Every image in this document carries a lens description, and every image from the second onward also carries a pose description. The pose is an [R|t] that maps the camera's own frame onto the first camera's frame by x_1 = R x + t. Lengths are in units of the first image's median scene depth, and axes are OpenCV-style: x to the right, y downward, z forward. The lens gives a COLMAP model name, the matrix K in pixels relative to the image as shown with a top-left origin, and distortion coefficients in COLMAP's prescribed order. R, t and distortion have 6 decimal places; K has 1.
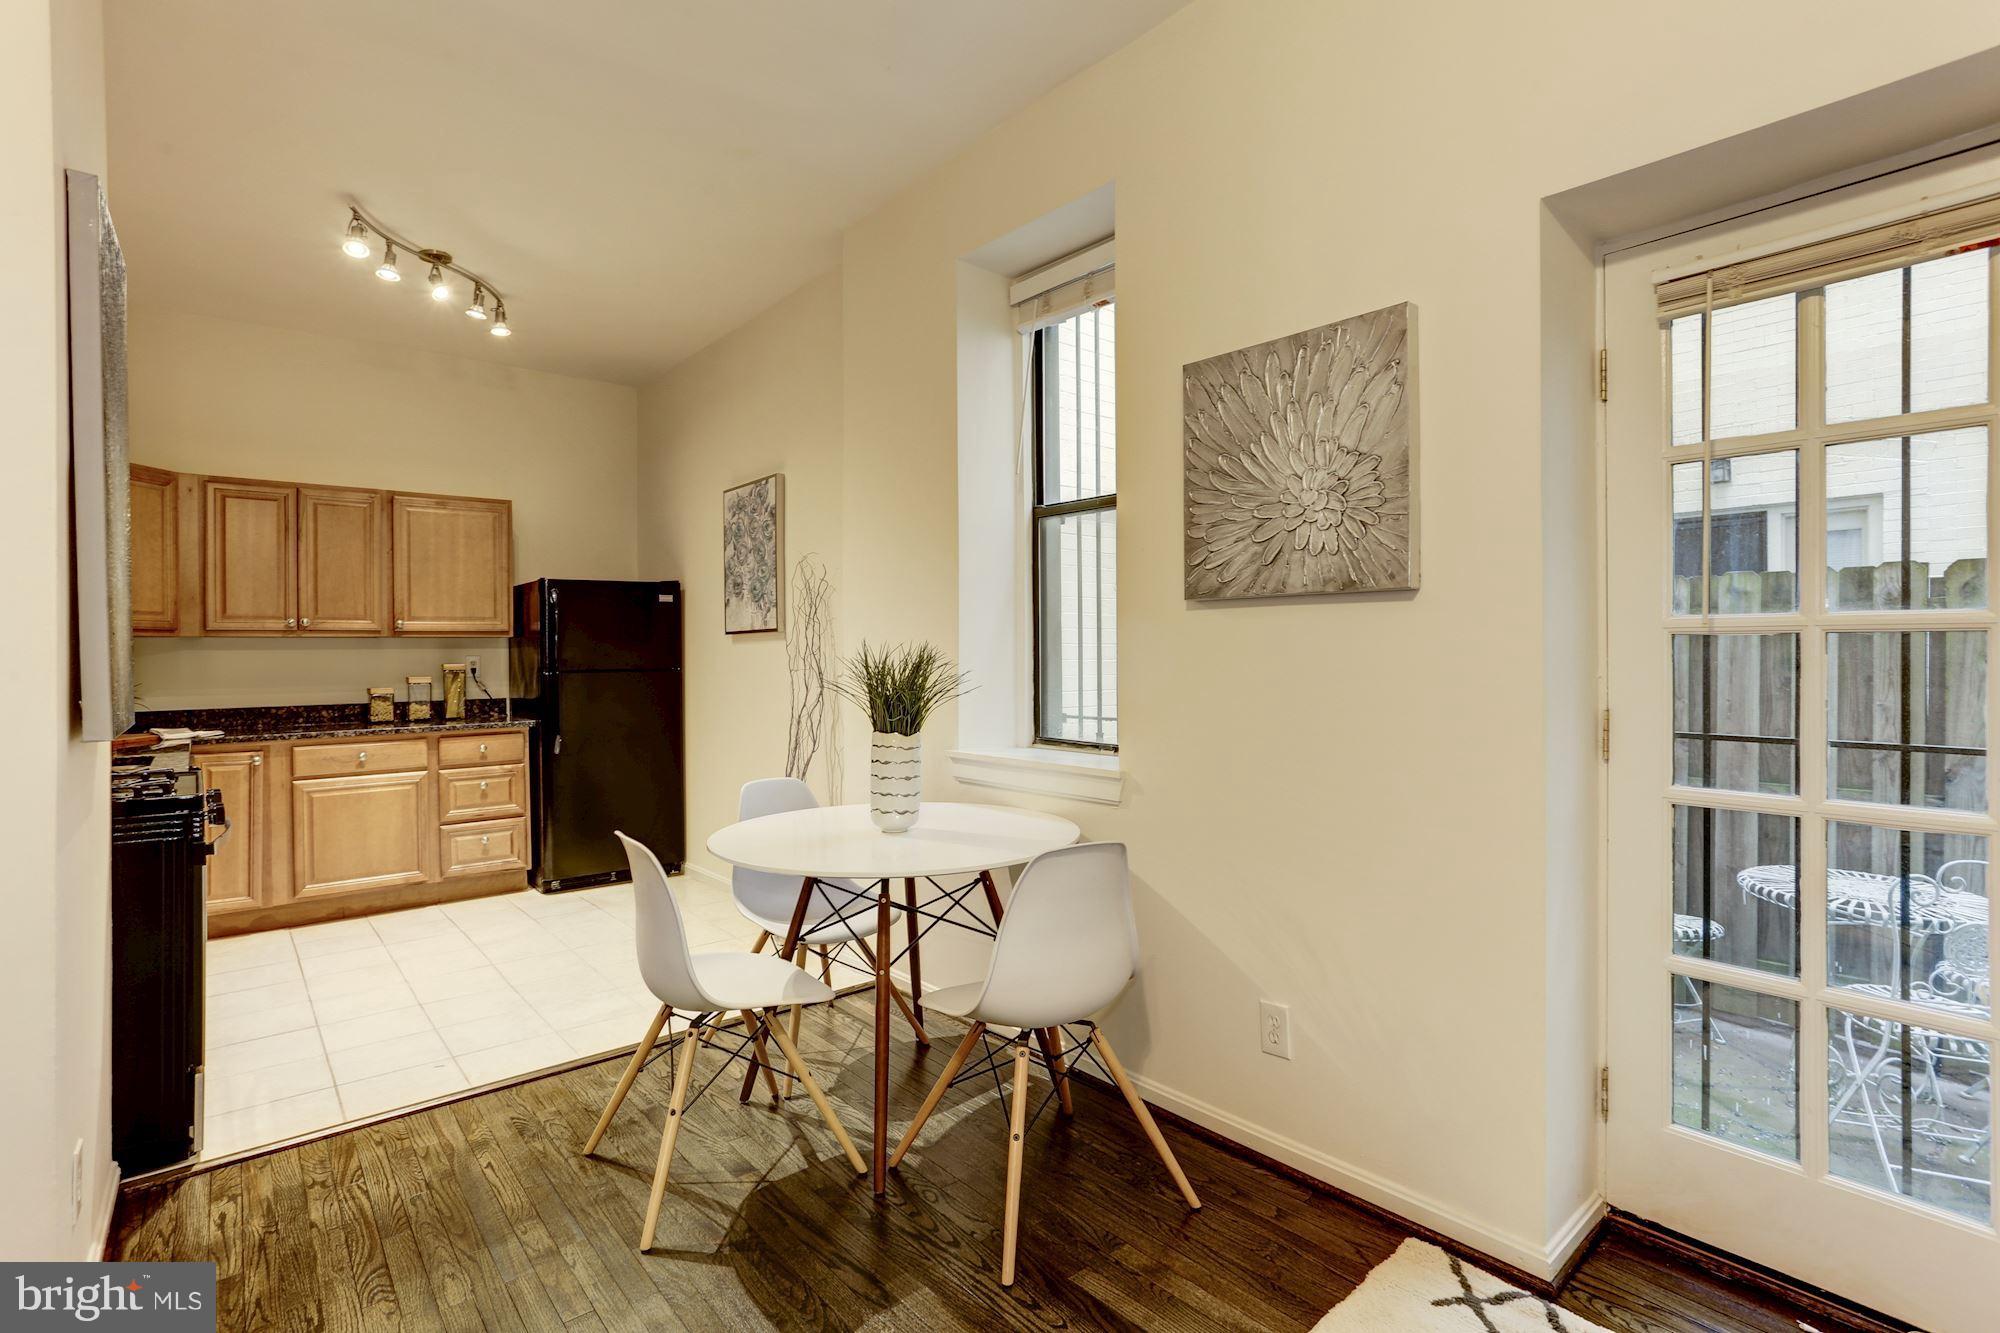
lens RADIAL K [[959.6, 0, 1002.3], [0, 959.6, 657.7], [0, 0, 1]] dist [-0.060647, 0.030010]
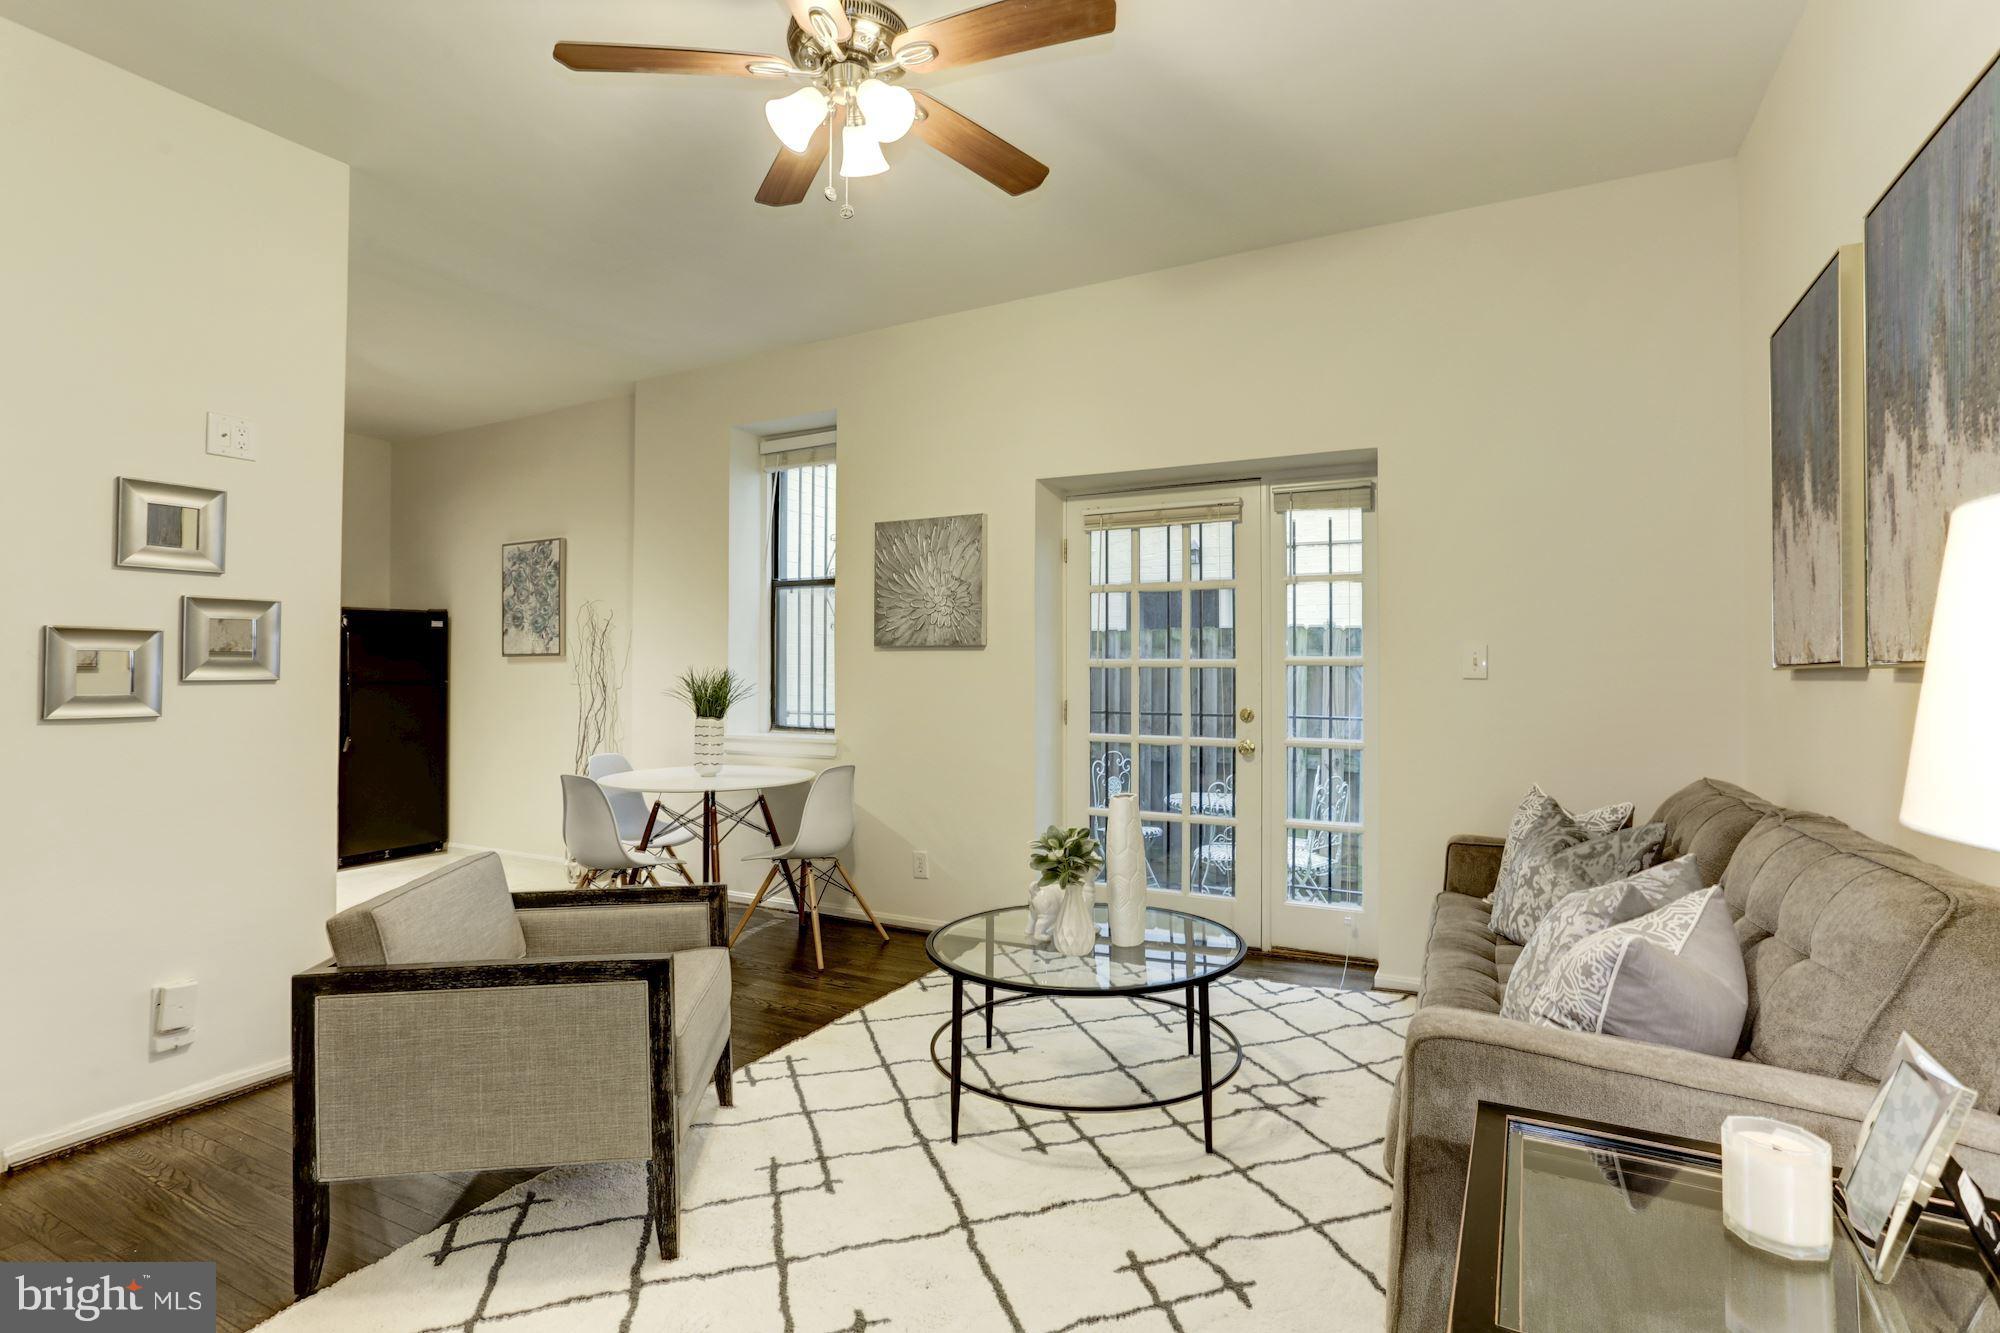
lens RADIAL K [[978.5, 0, 995.8], [0, 978.5, 655.1], [0, 0, 1]] dist [-0.058321, 0.038116]
pose [[0.931728, 0.015363, 0.362832, -0.152855], [-0.006811, 0.999668, -0.024837, 0.001824], [-0.363093, 0.020670, 0.931523, -0.474601]]
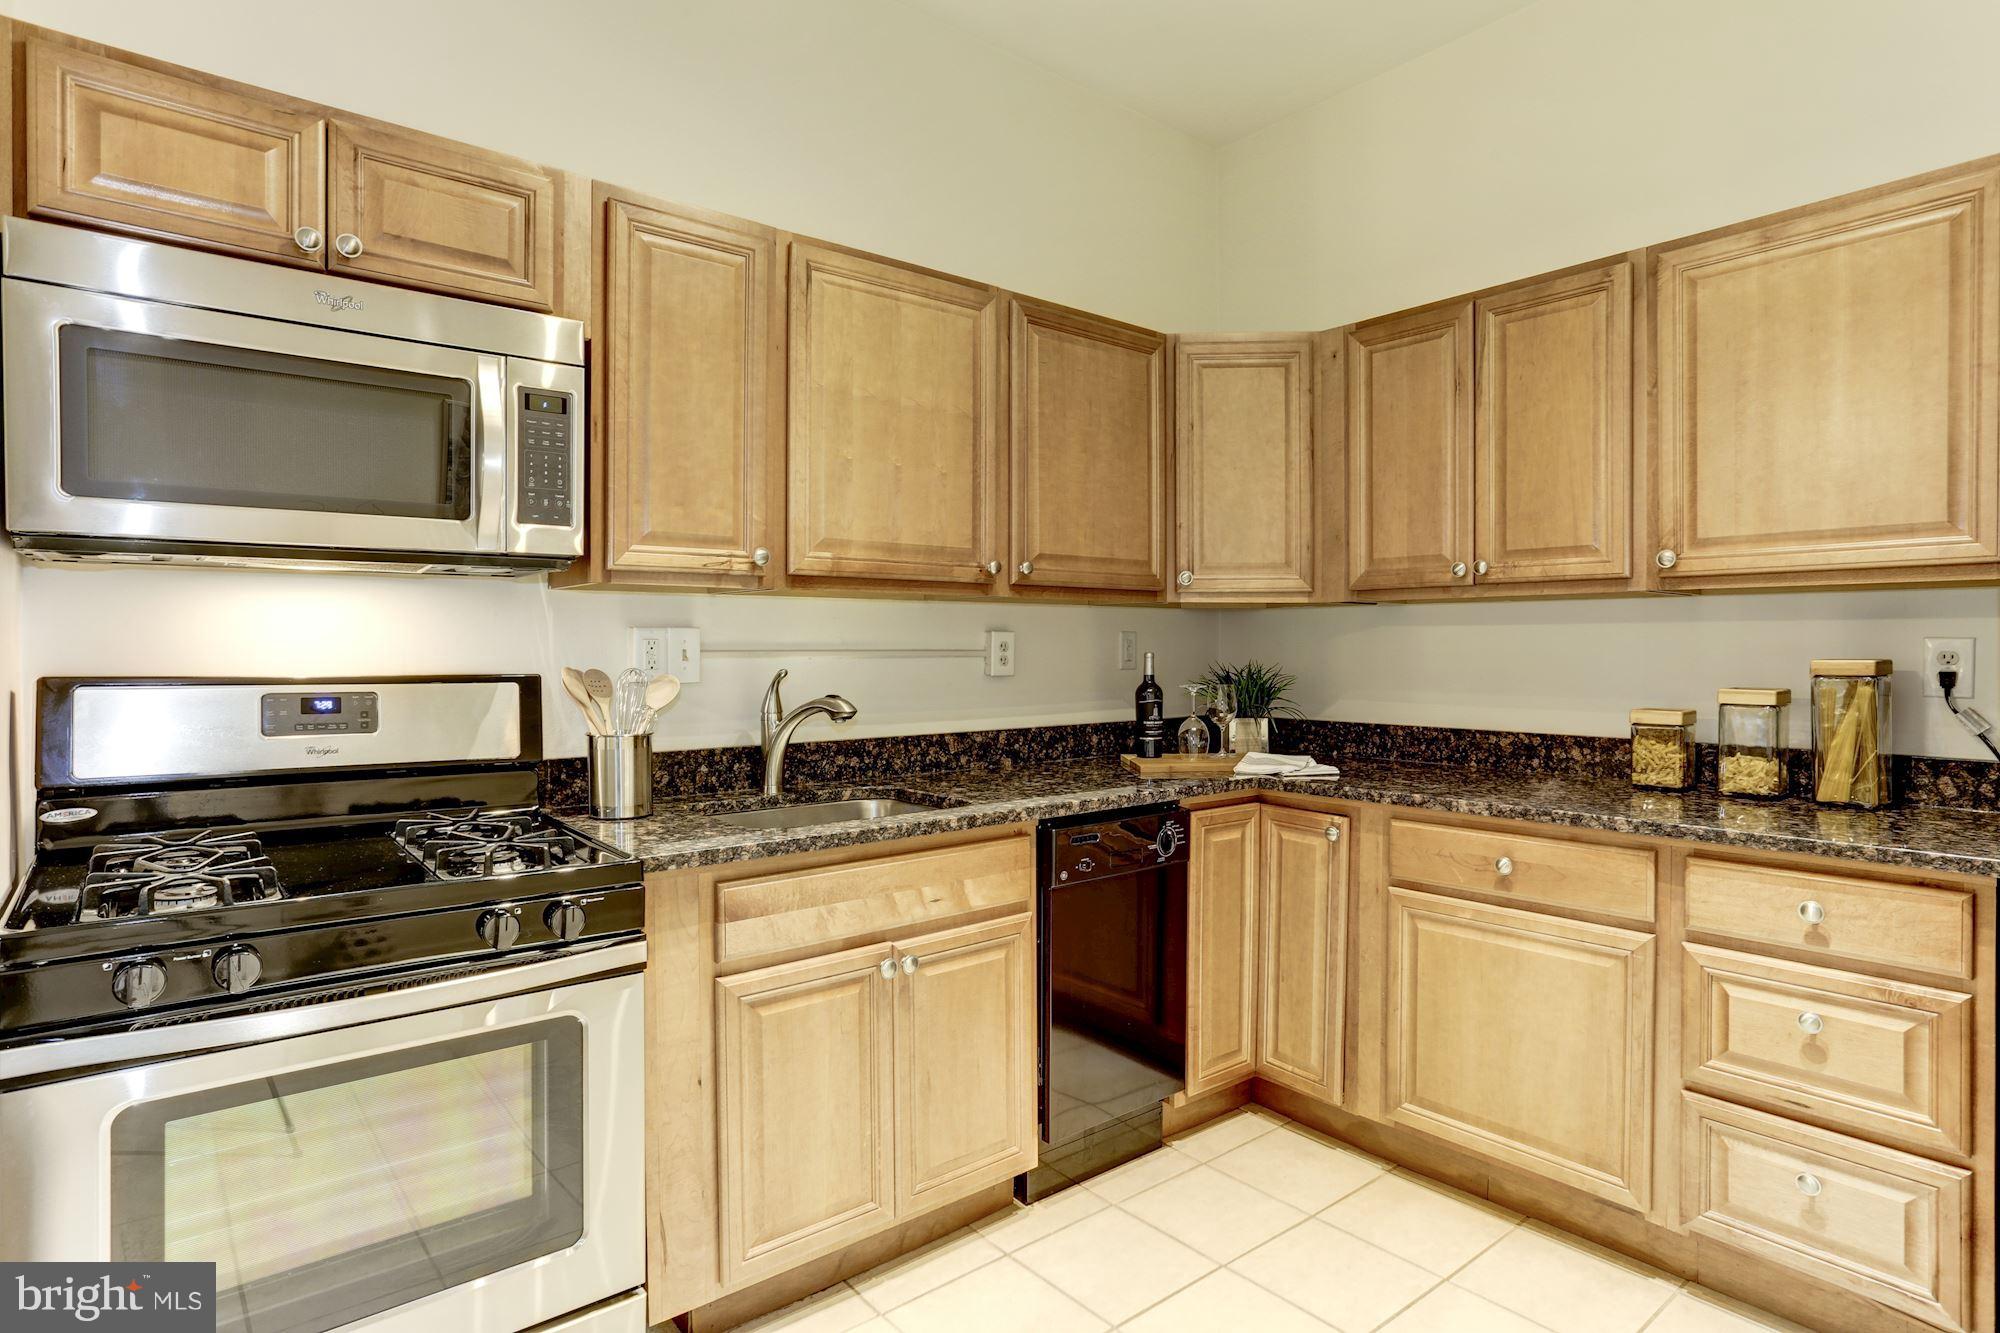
lens RADIAL K [[1053.7, 0, 996.1], [0, 1053.7, 654.8], [0, 0, 1]] dist [-0.052055, 0.031264]
pose [[-0.015730, 0.018981, -0.999696, -0.190558], [-0.004715, 0.999807, 0.019058, -0.000984], [0.999865, 0.005014, -0.015637, 0.758185]]
